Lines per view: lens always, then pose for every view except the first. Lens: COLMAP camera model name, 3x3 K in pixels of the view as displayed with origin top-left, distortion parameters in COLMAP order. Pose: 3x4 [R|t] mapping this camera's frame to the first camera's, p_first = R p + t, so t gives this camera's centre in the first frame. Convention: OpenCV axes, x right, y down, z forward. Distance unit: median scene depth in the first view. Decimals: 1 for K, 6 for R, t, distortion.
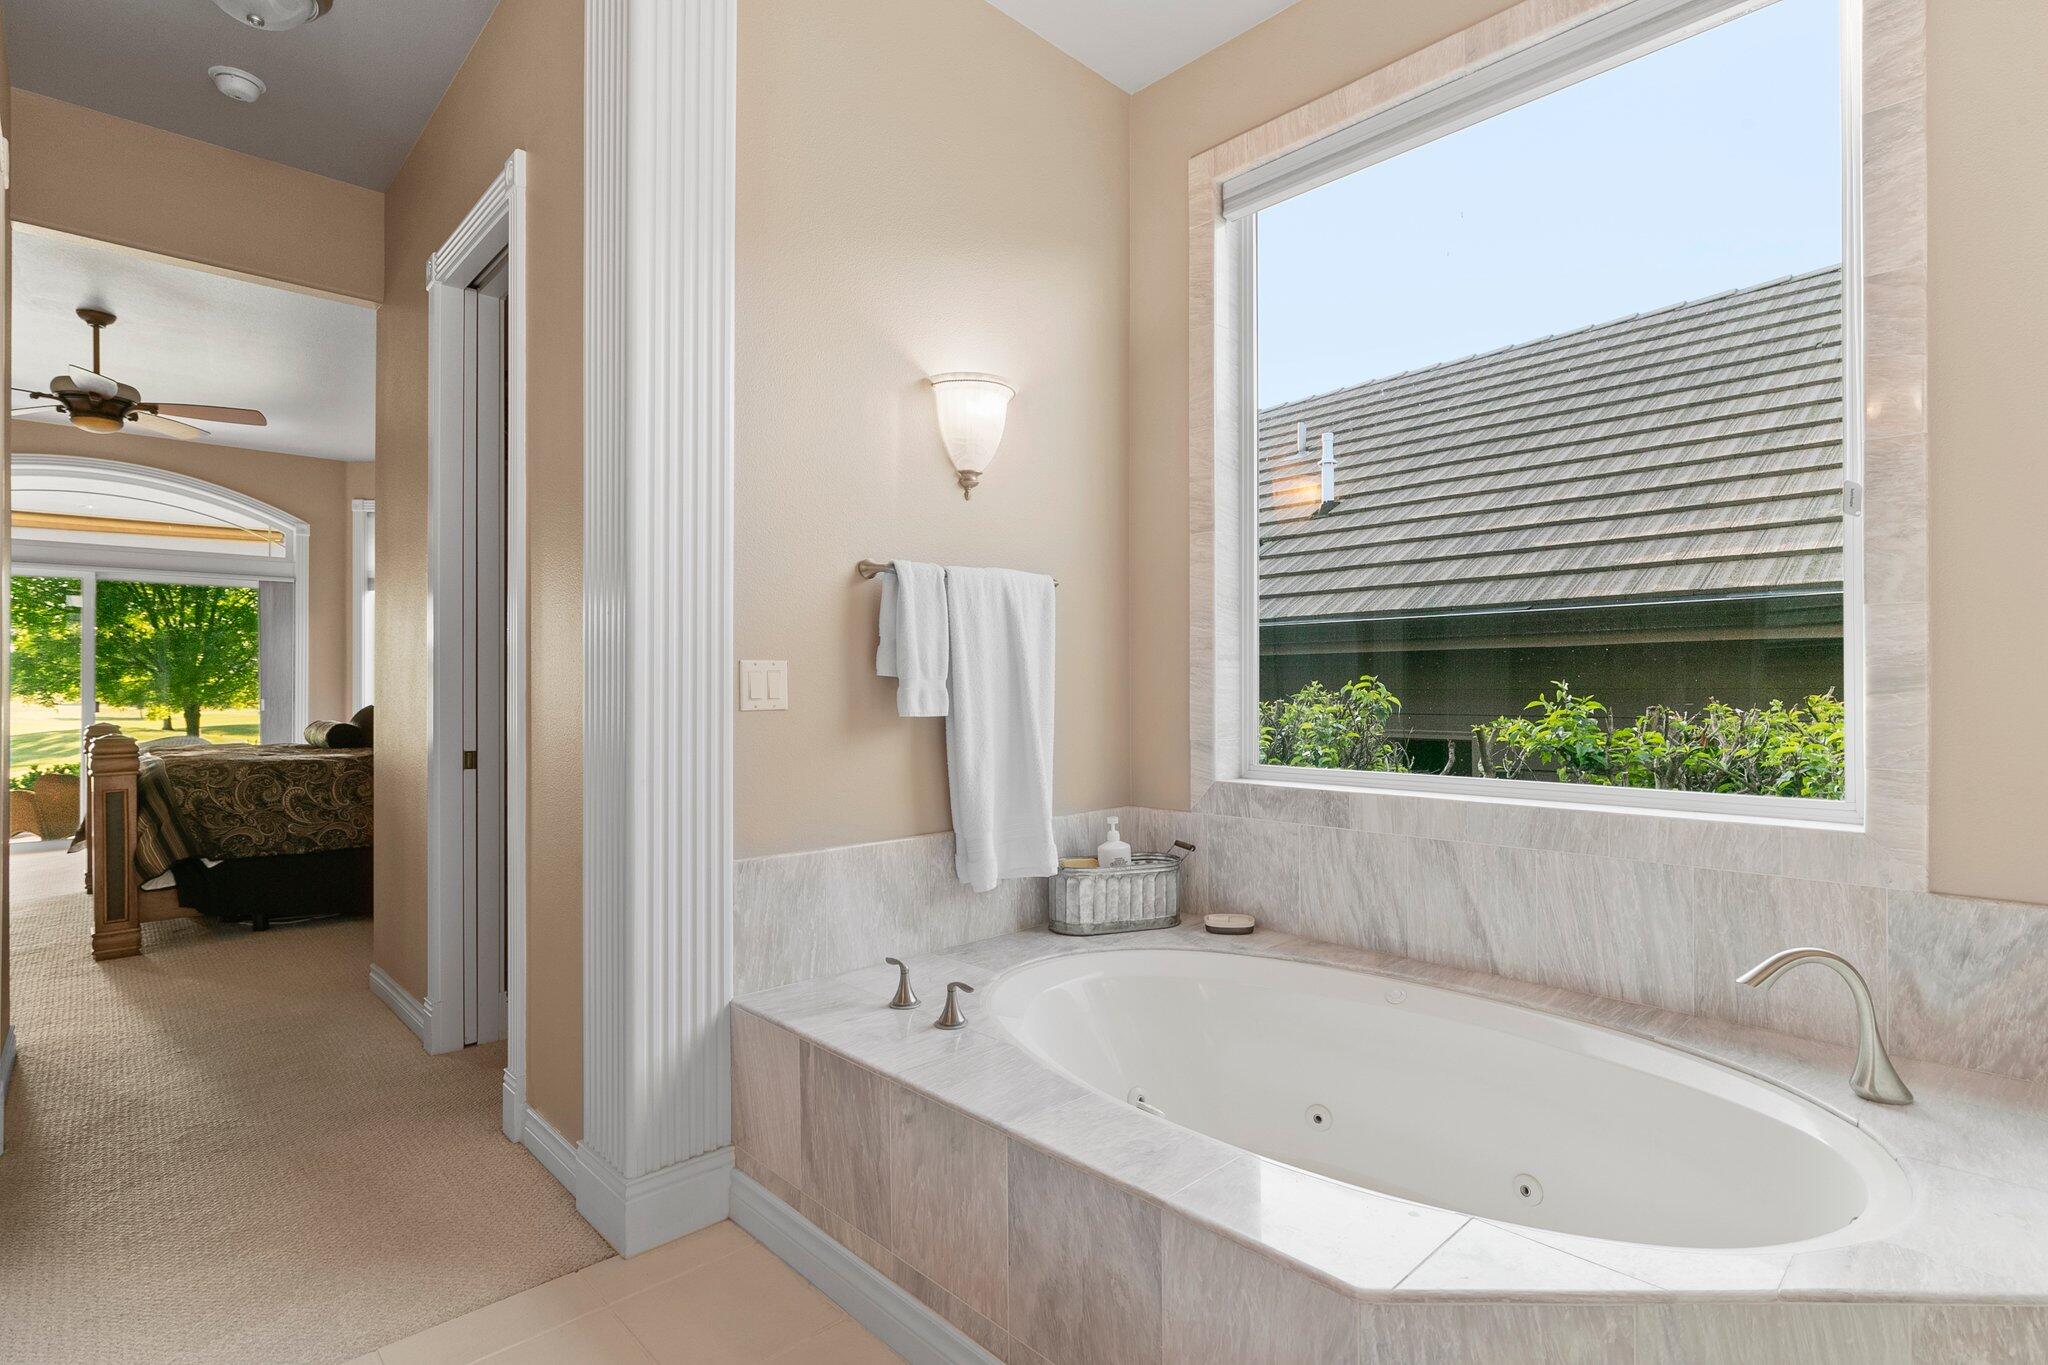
lens RADIAL K [[996.3, 0, 1035.9], [0, 996.3, 683.4], [0, 0, 1]] dist [0.000450, -0.000101]
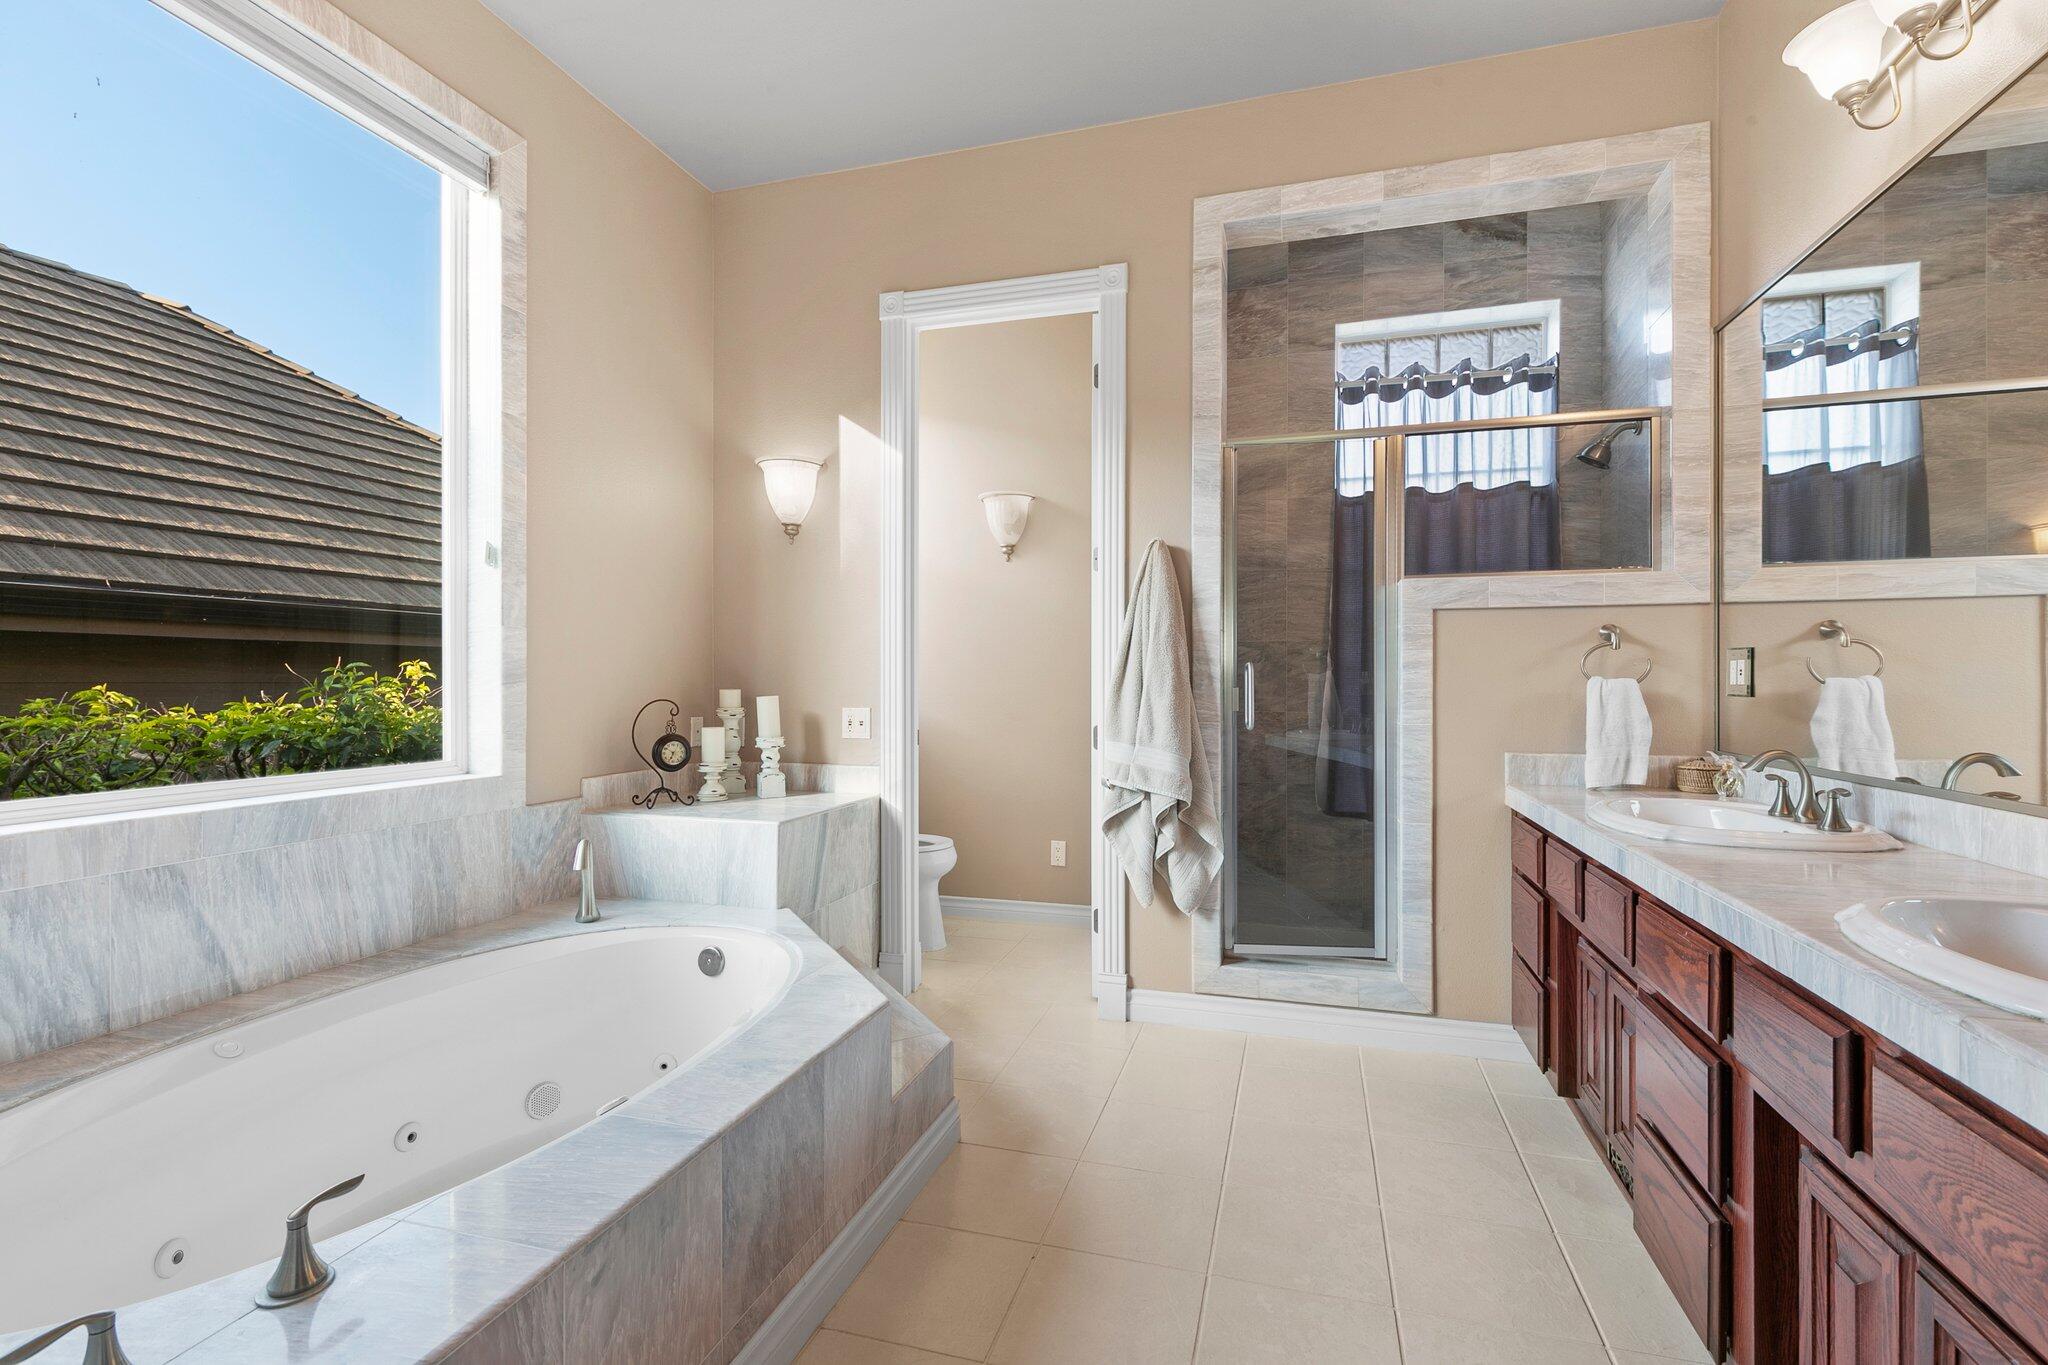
lens RADIAL K [[919.2, 0, 1046.5], [0, 919.2, 680.5], [0, 0, 1]] dist [0.006593, 0.000146]
pose [[-0.500751, 0.001459, 0.865590, -0.708333], [-0.001054, 0.999997, -0.002296, 0.006076], [-0.865591, -0.002062, -0.500748, 0.861268]]
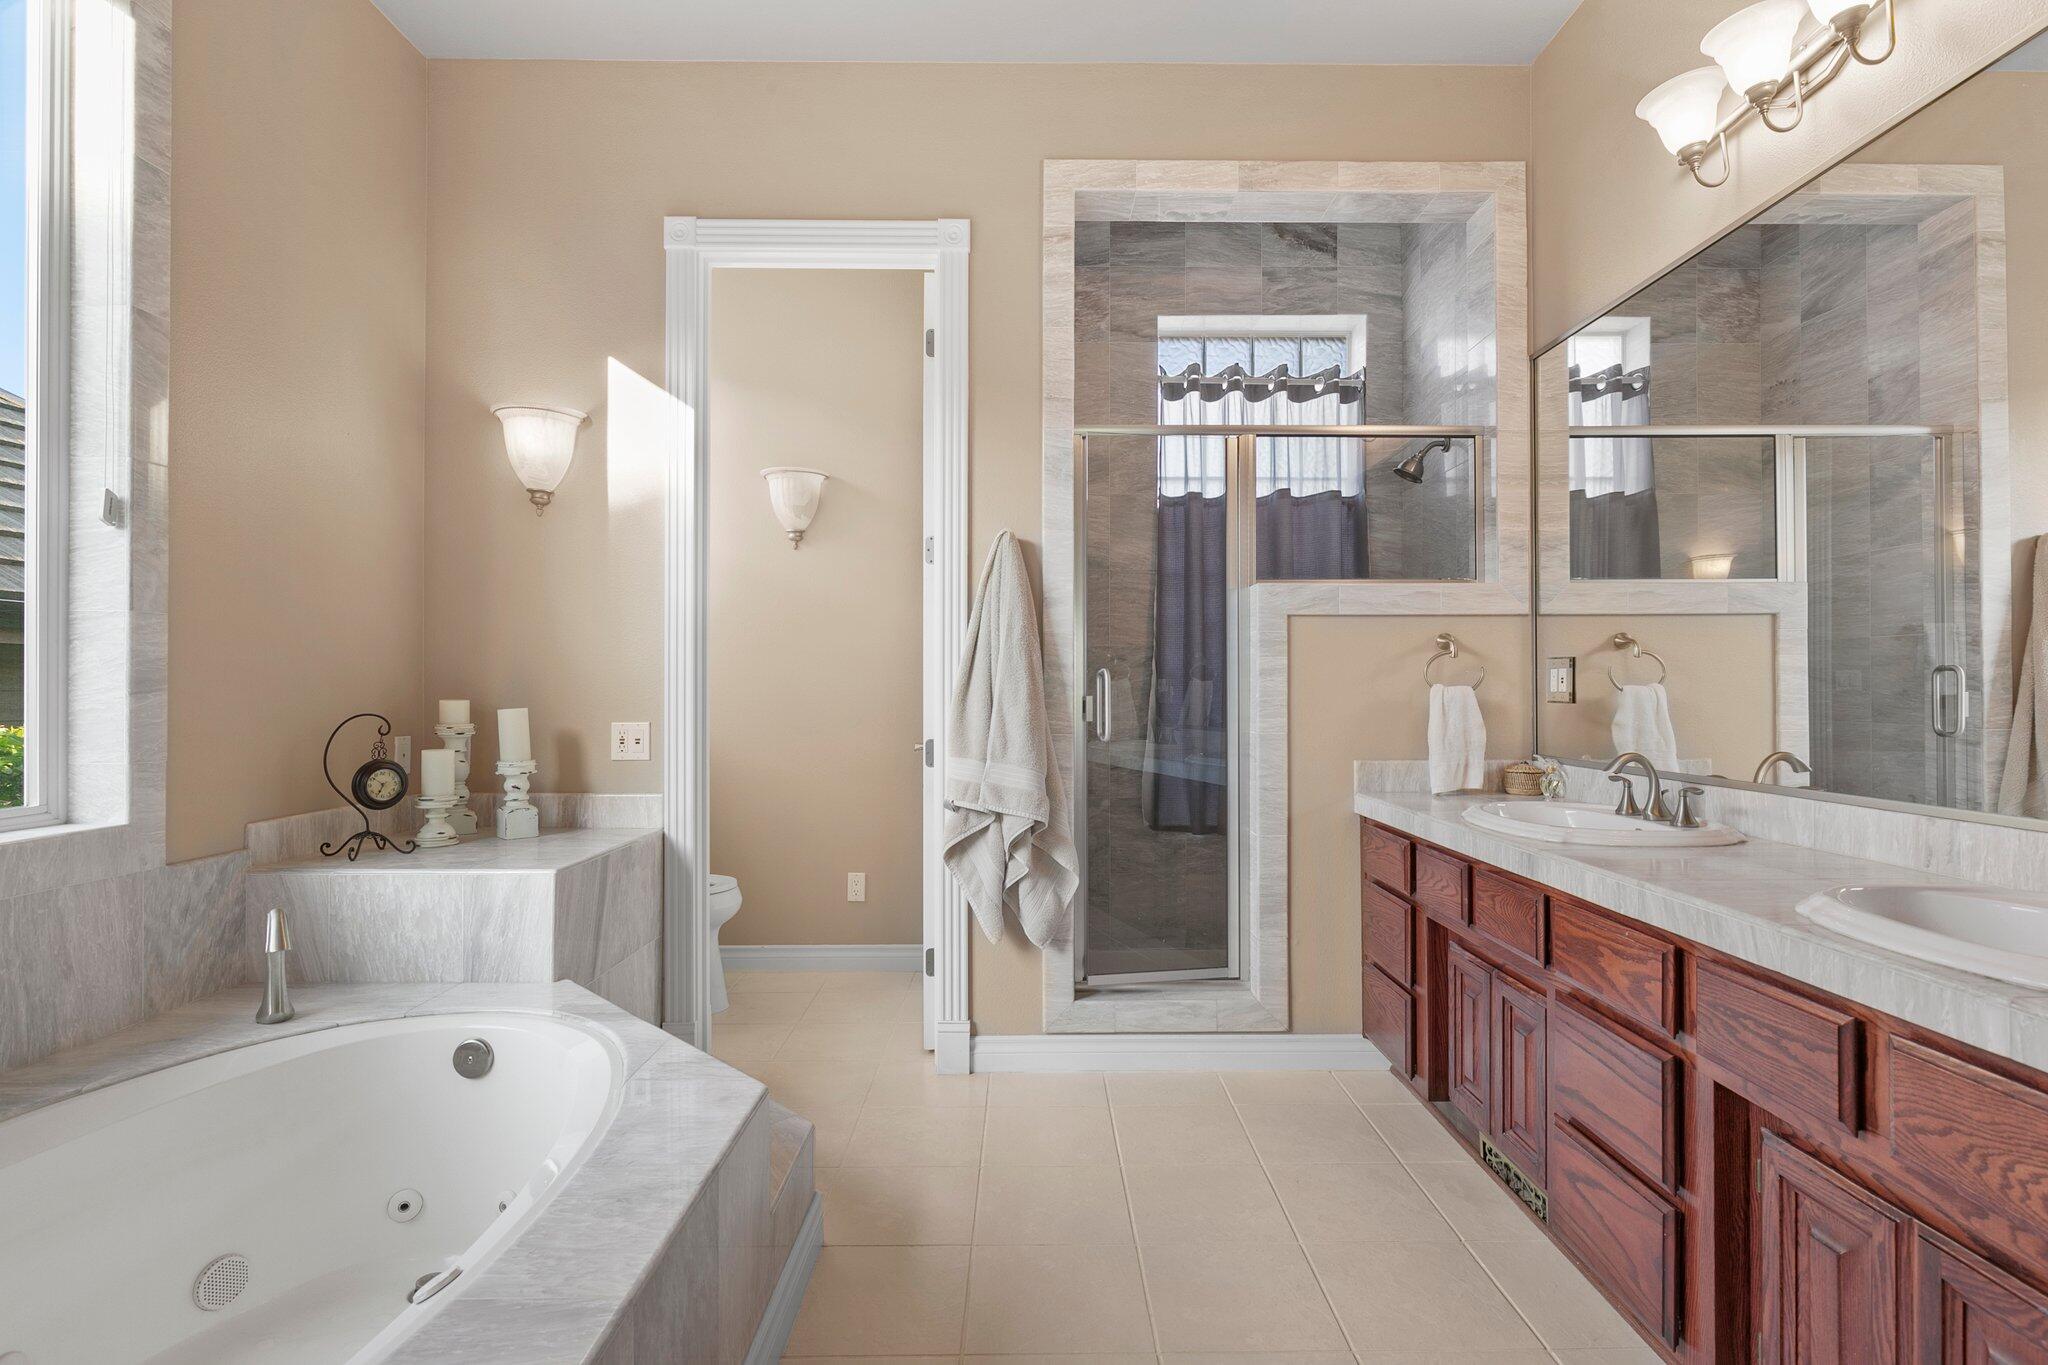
lens RADIAL K [[996.3, 0, 1053.1], [0, 996.3, 680.9], [0, 0, 1]] dist [0.000450, -0.000101]
pose [[-0.730898, 0.007182, 0.682449, -0.546287], [0.000200, 0.999947, -0.010309, 0.006678], [-0.682487, -0.007398, -0.730860, 0.967624]]
